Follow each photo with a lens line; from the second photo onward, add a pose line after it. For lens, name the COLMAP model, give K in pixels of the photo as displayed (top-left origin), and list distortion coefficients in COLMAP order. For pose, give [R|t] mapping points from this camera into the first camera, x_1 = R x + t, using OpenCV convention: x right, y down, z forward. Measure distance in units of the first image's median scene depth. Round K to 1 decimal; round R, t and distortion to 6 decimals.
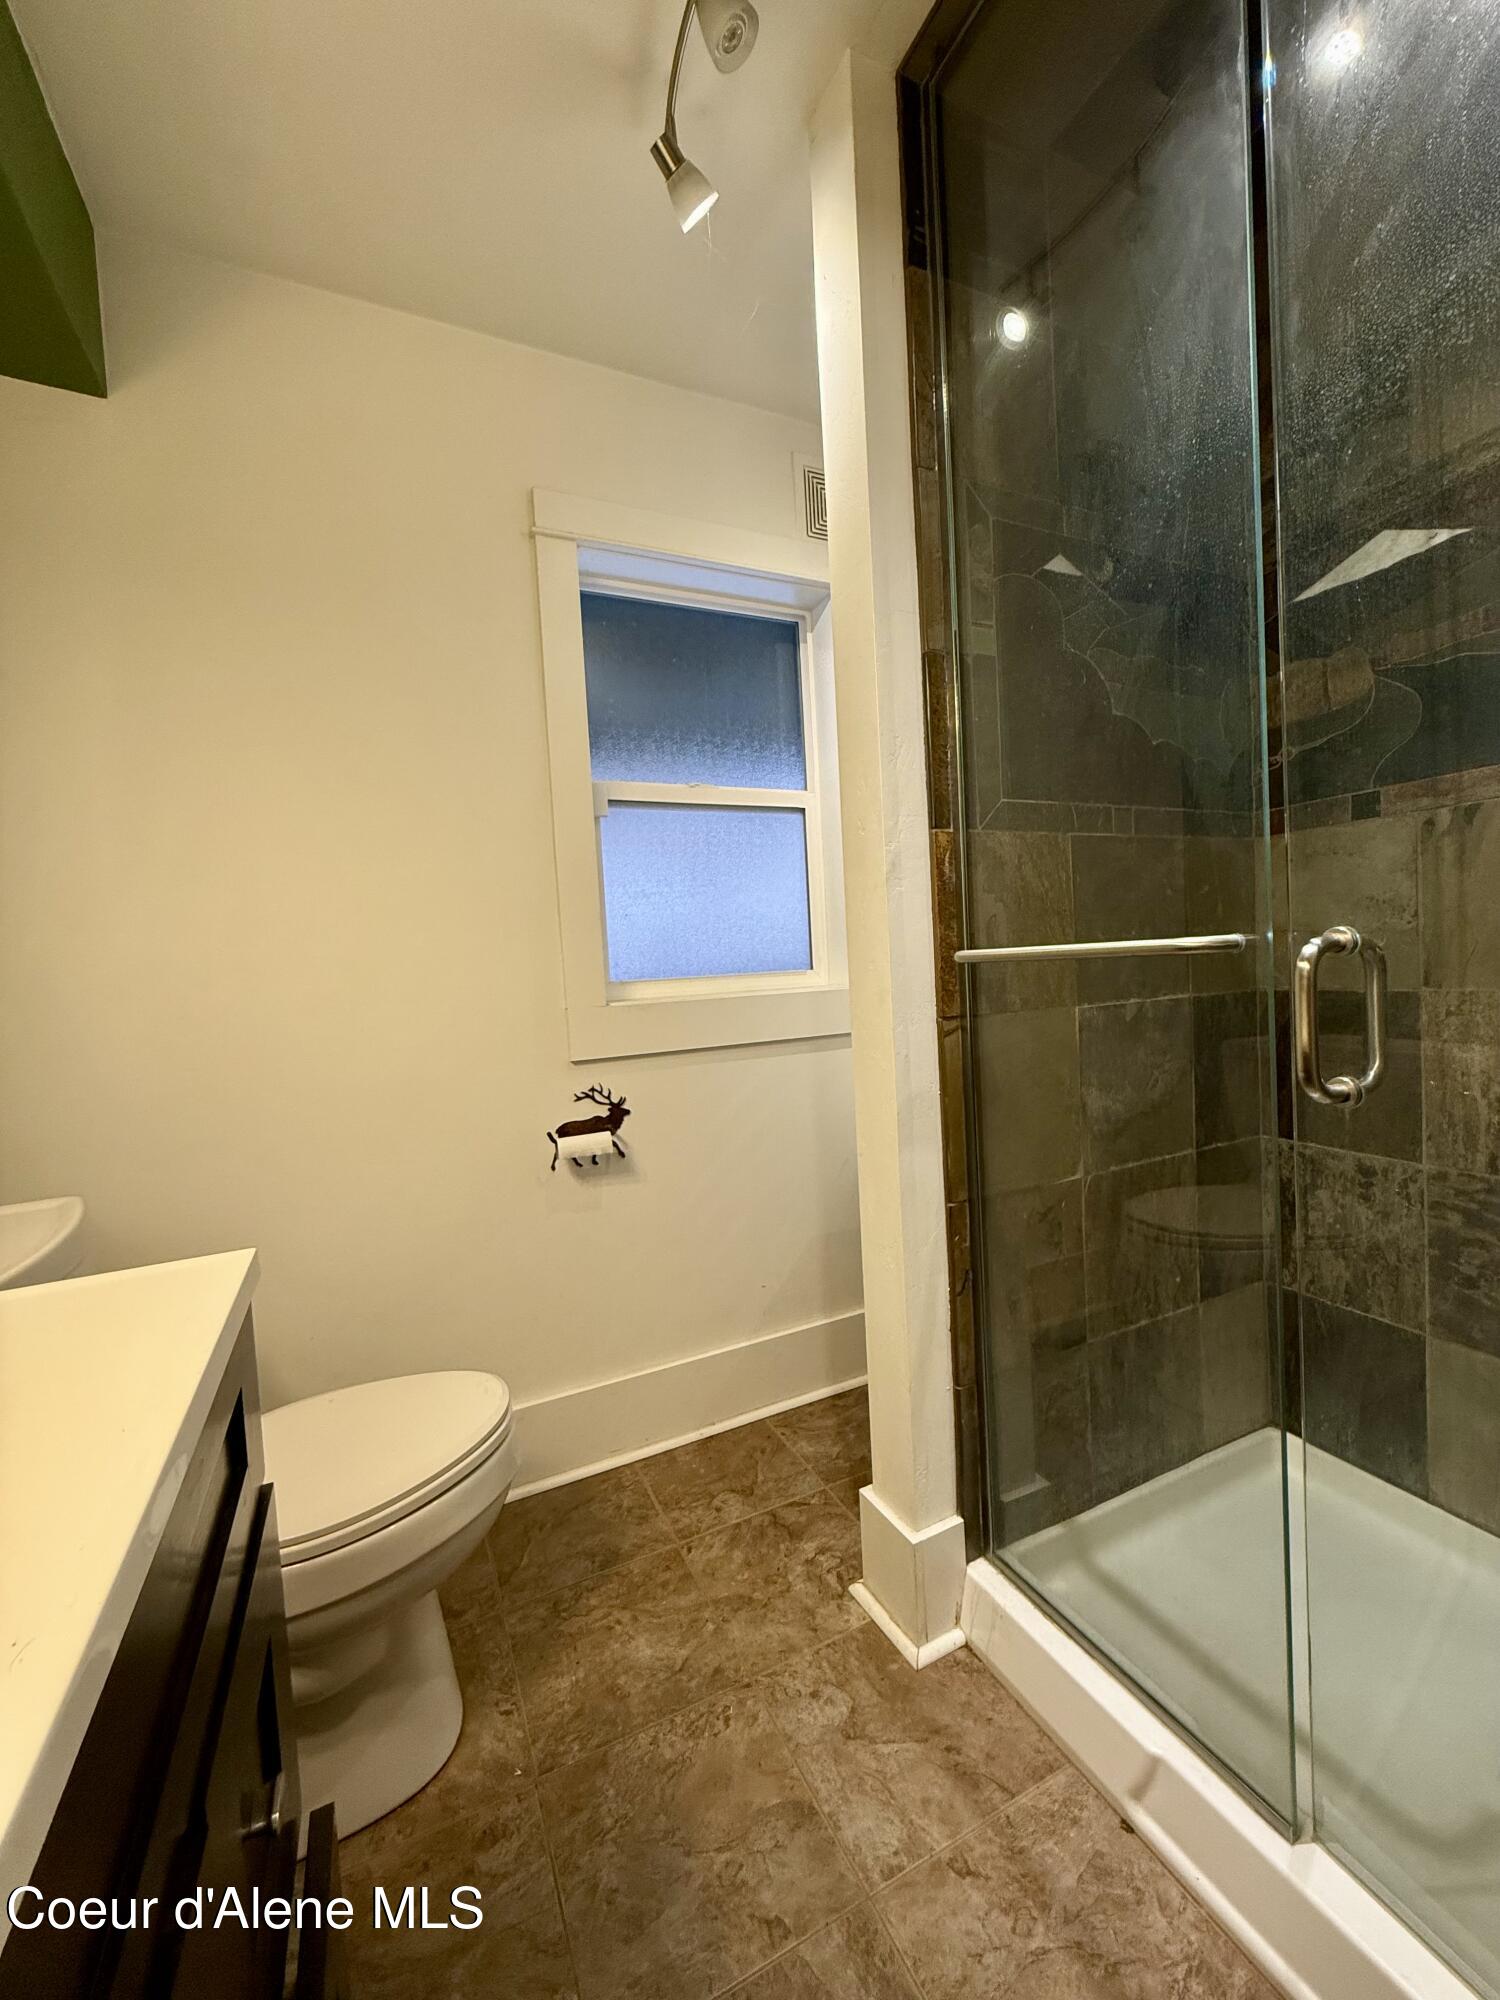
lens RADIAL K [[789.2, 0, 744.7], [0, 789.2, 1004.3], [0, 0, 1]] dist [-0.002251, 0.000181]
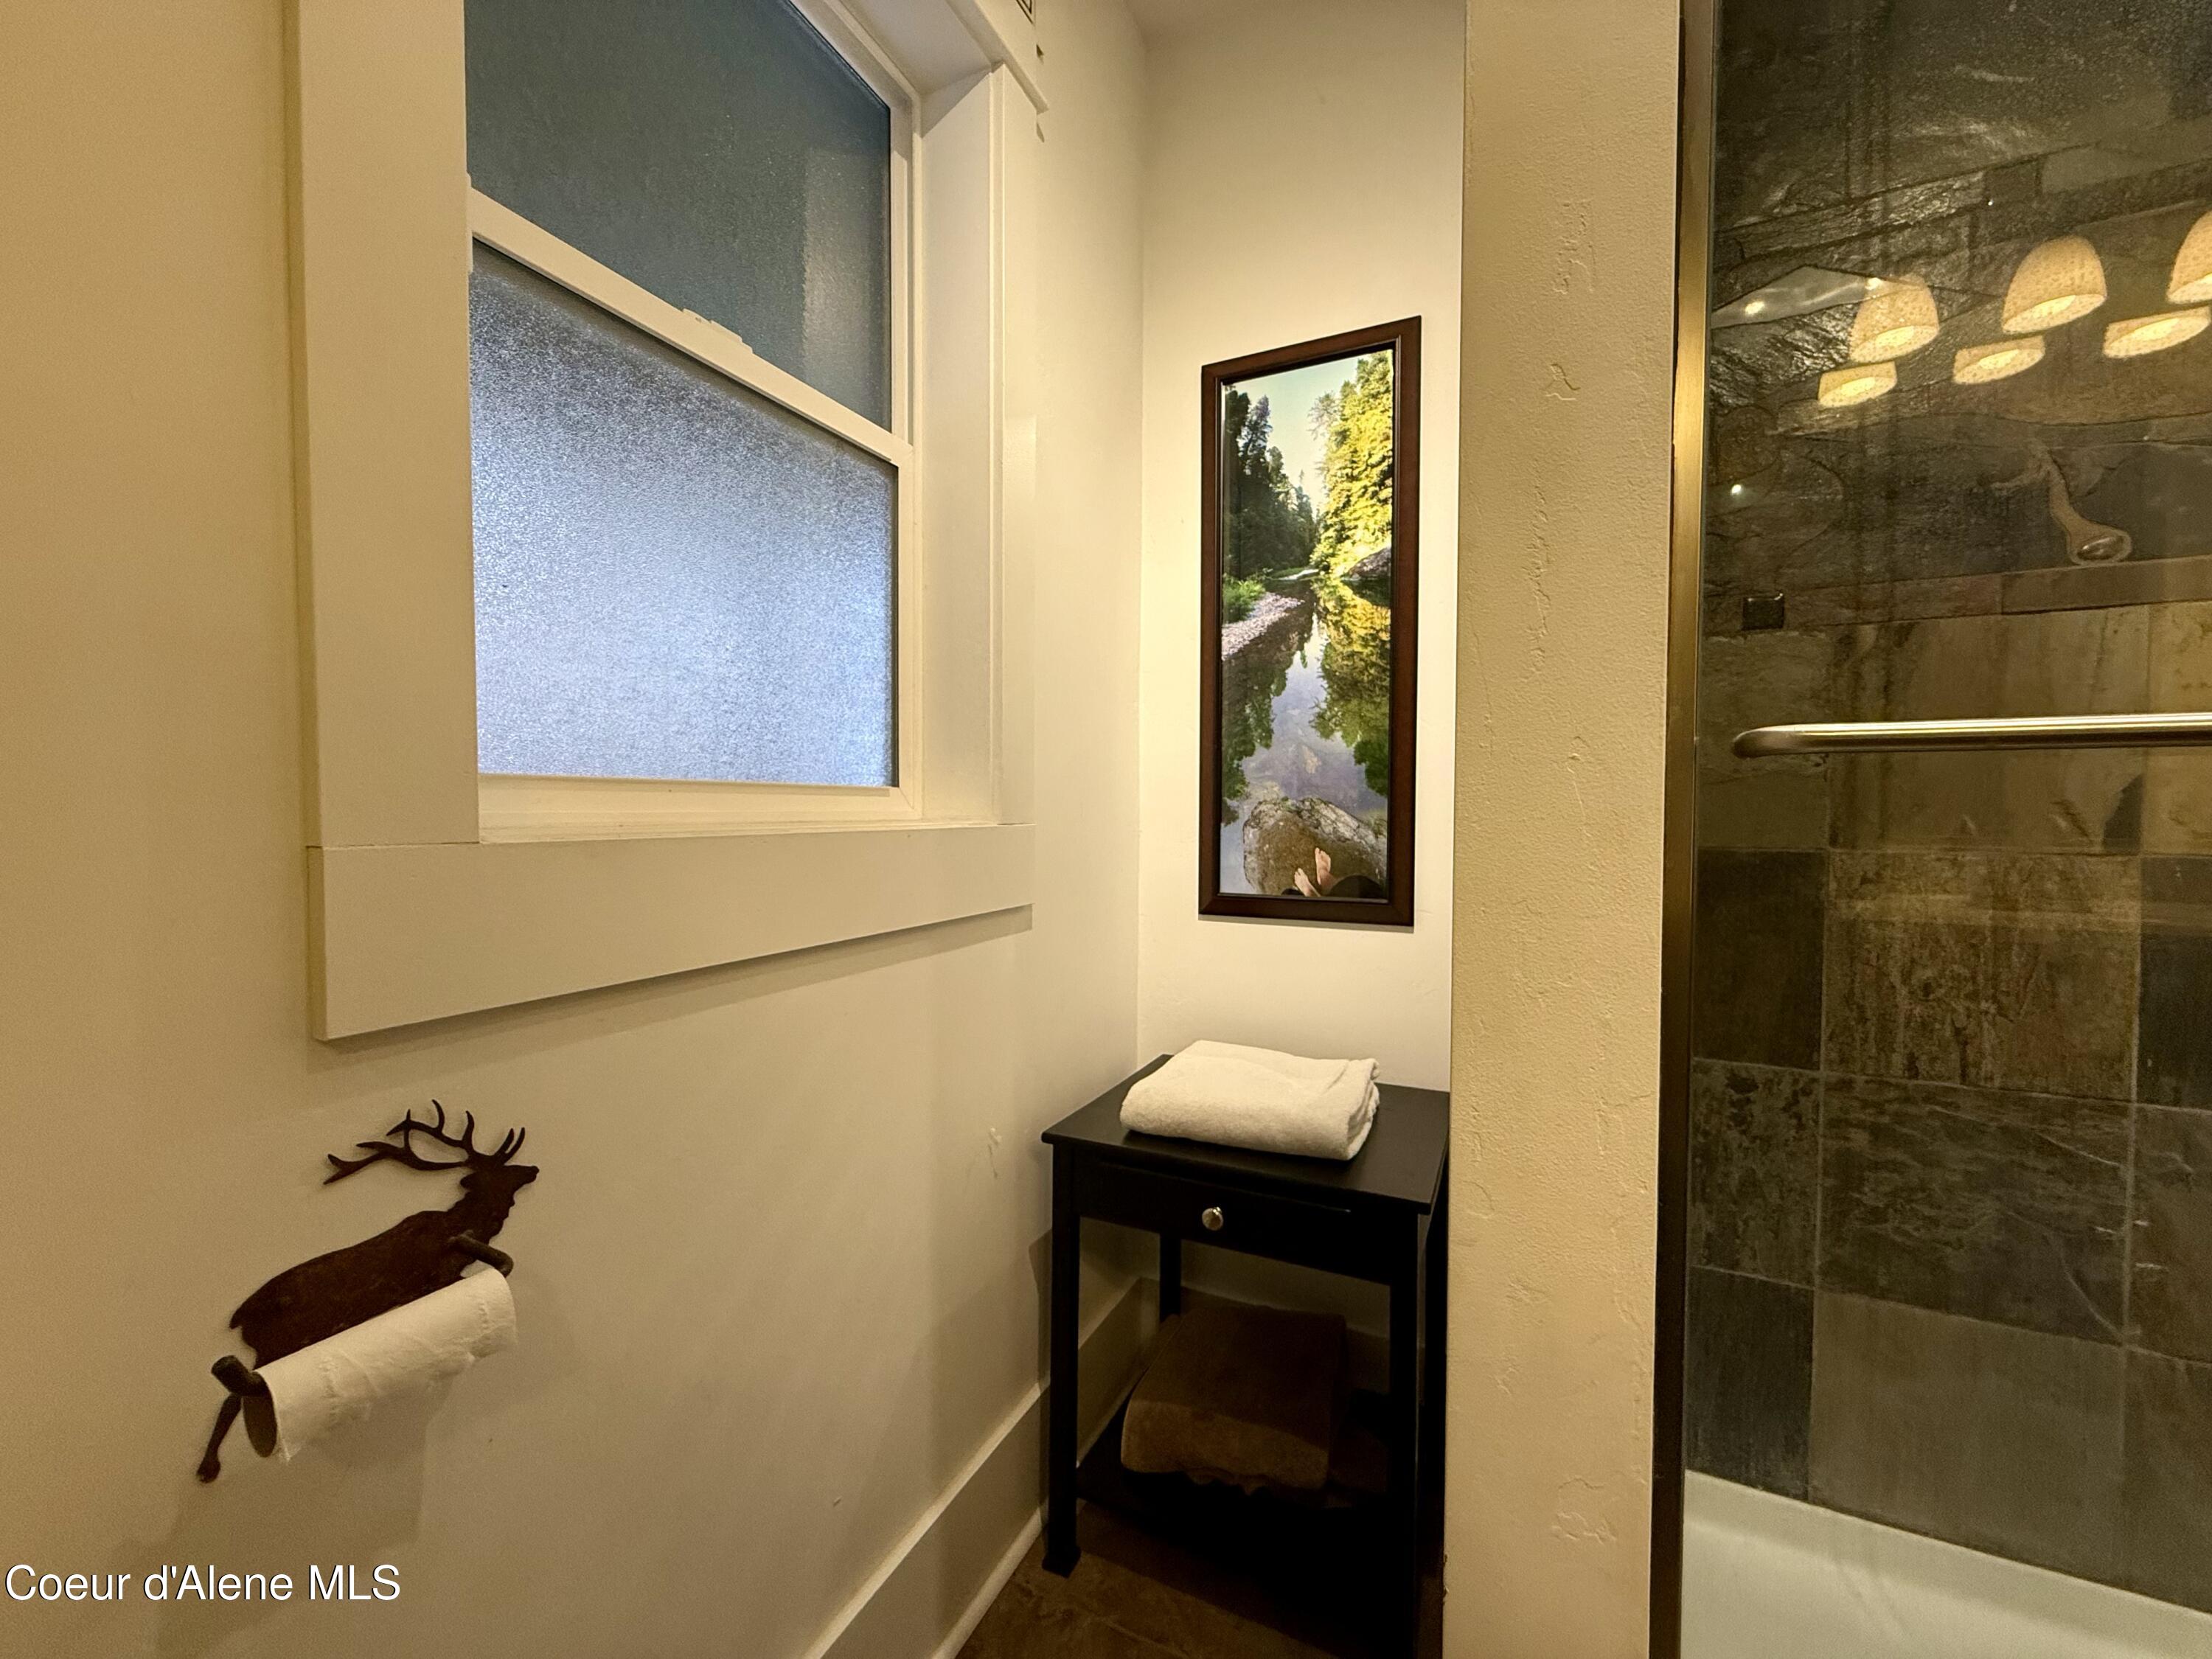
lens RADIAL K [[872.9, 0, 1102.0], [0, 872.9, 838.8], [0, 0, 1]] dist [-0.002251, 0.000181]
pose [[0.781172, 0.035978, 0.623279, -0.207503], [-0.013222, 0.999068, -0.041100, 0.012459], [-0.624176, 0.023865, 0.780919, 0.620704]]
